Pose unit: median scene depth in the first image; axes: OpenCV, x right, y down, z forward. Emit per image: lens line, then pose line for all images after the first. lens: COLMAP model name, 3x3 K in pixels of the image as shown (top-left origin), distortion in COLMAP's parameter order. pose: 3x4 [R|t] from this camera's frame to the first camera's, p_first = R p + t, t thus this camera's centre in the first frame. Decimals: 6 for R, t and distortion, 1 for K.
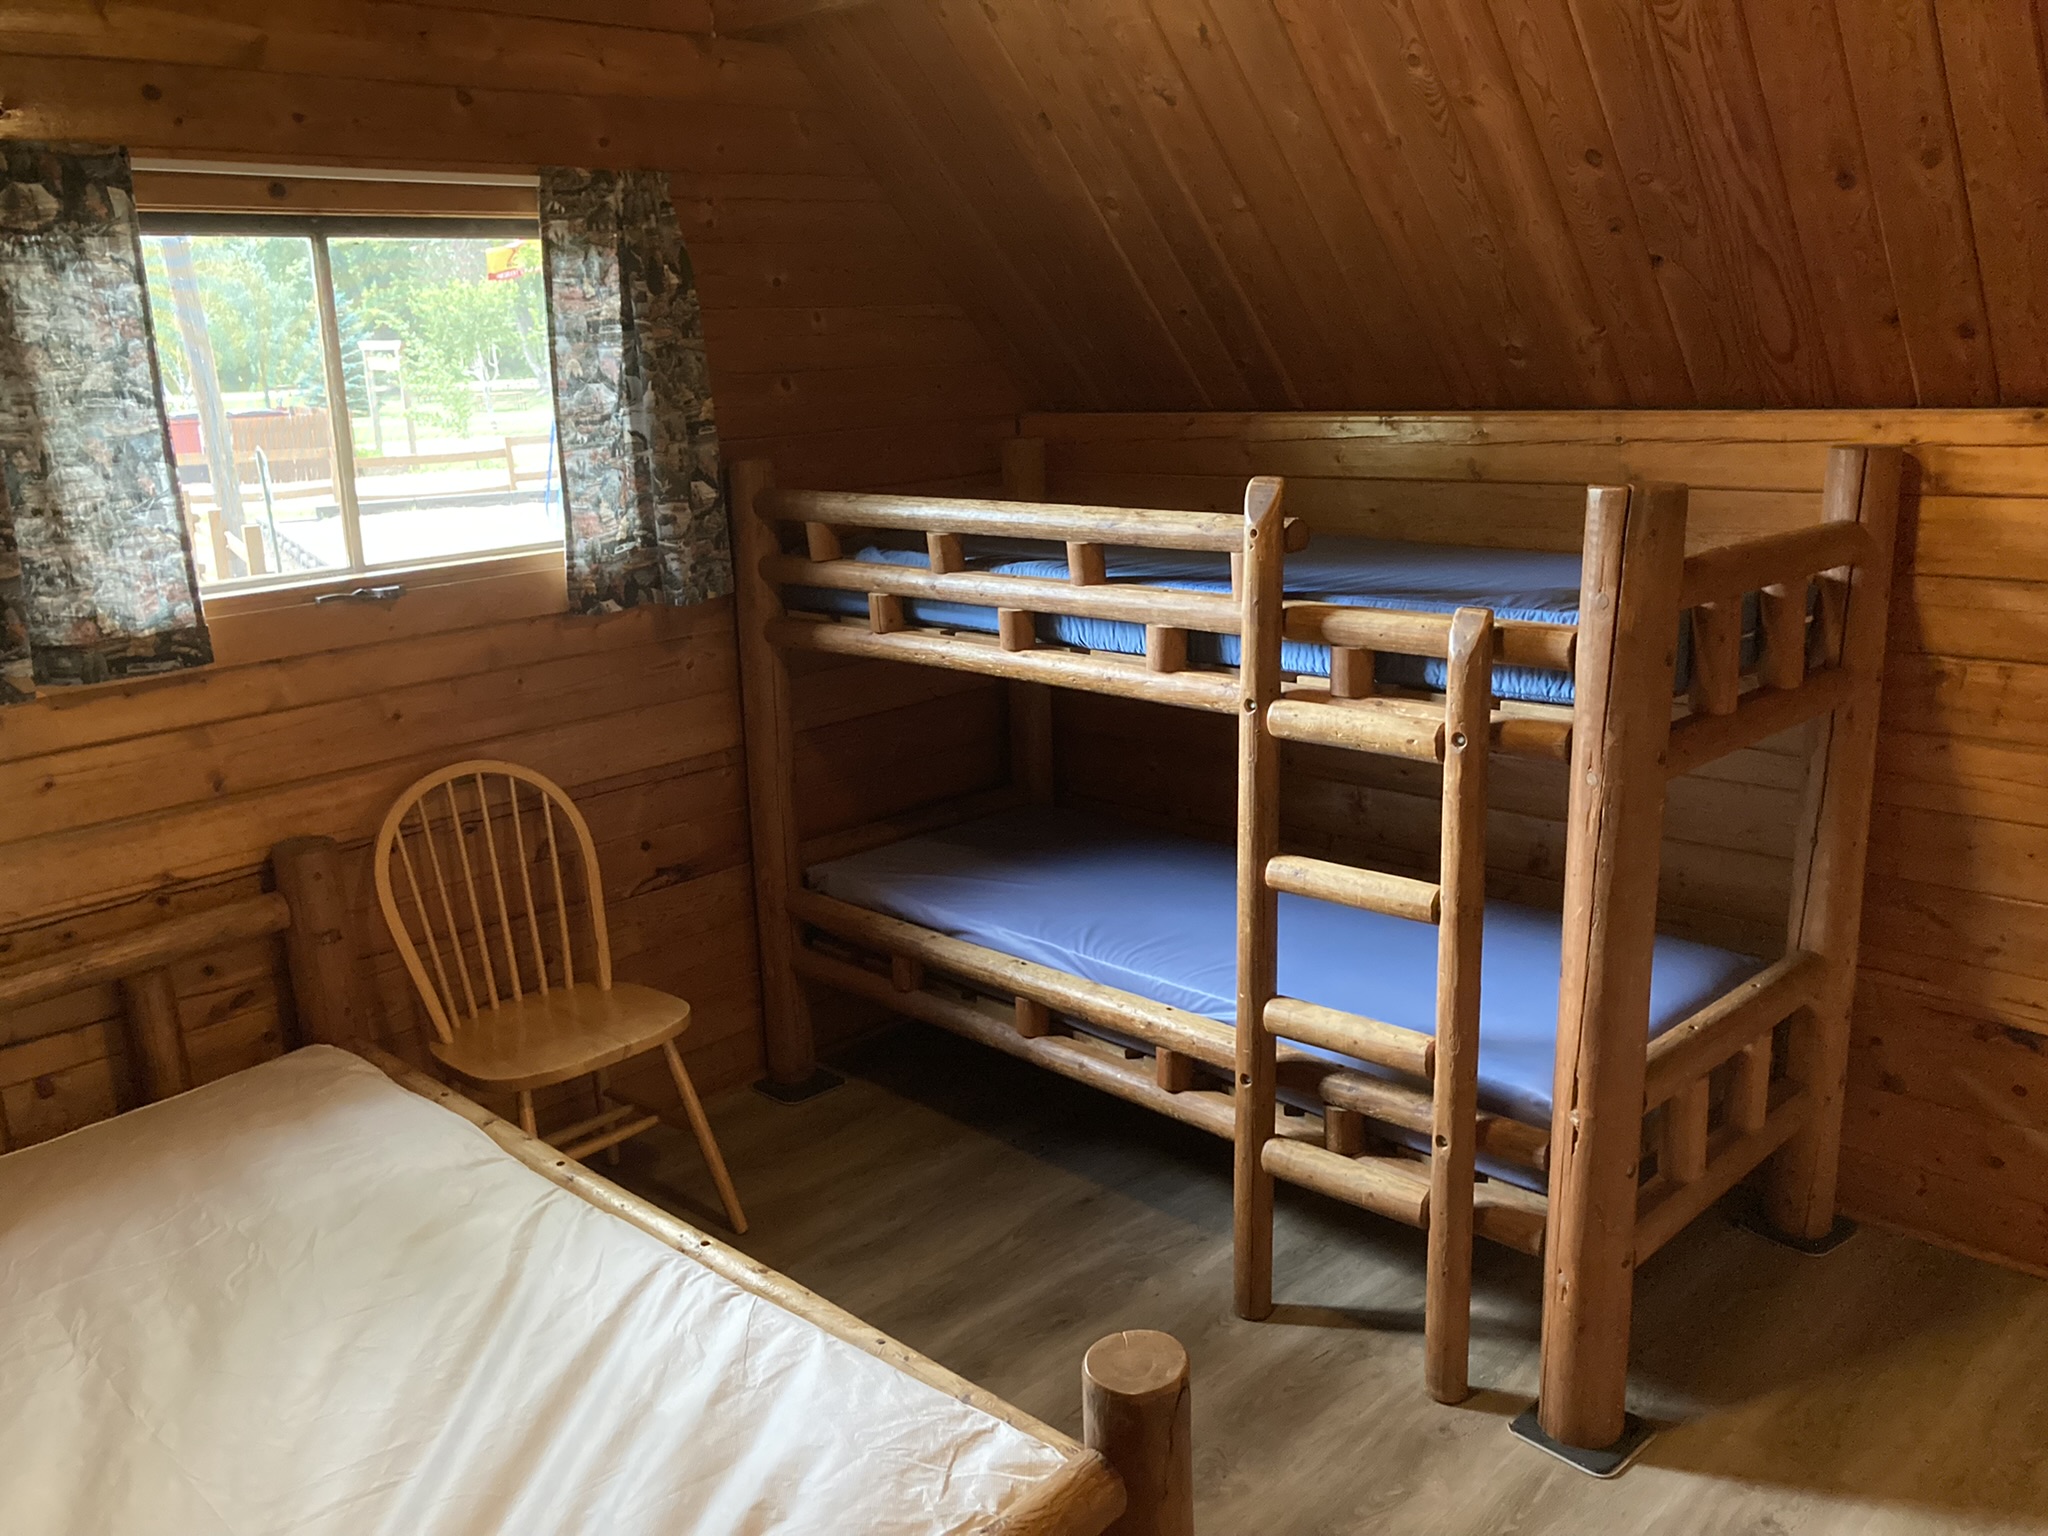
lens RADIAL K [[1645.4, 0, 1023.7], [0, 1645.4, 774.1], [0, 0, 1]] dist [0.007371, -0.037114]
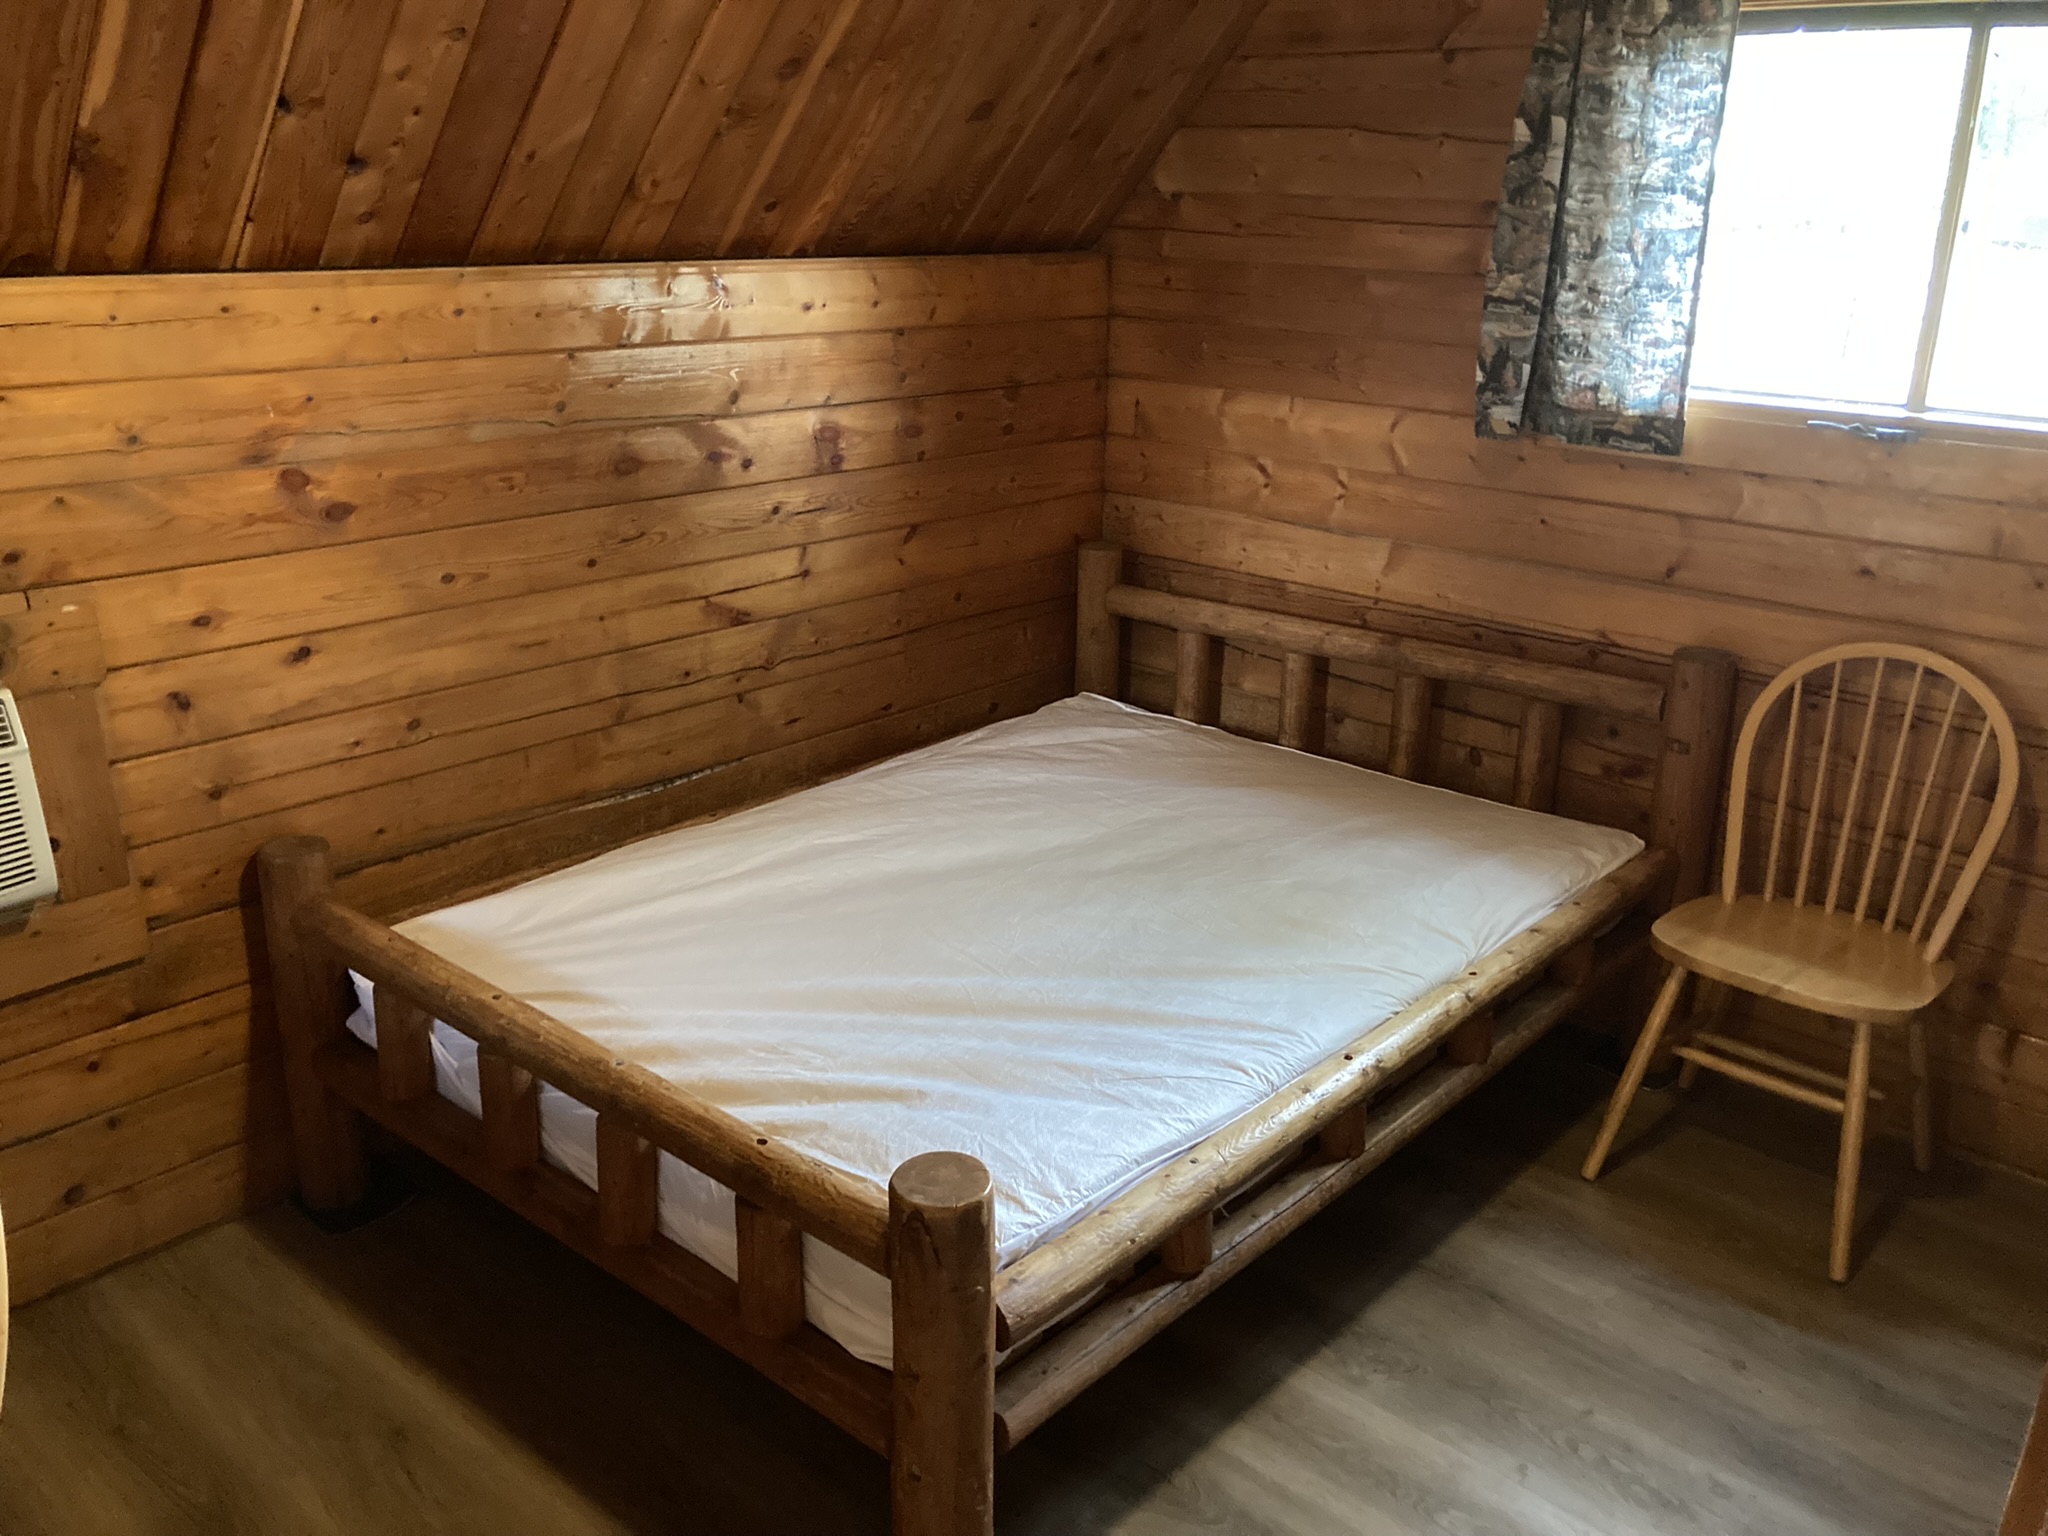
lens RADIAL K [[1645.4, 0, 1026.1], [0, 1645.4, 762.3], [0, 0, 1]] dist [0.007371, -0.037114]
pose [[0.037955, 0.367878, -0.929099, 0.573671], [-0.277644, 0.897043, 0.343843, -0.145874], [0.959934, 0.244908, 0.136186, 0.531460]]
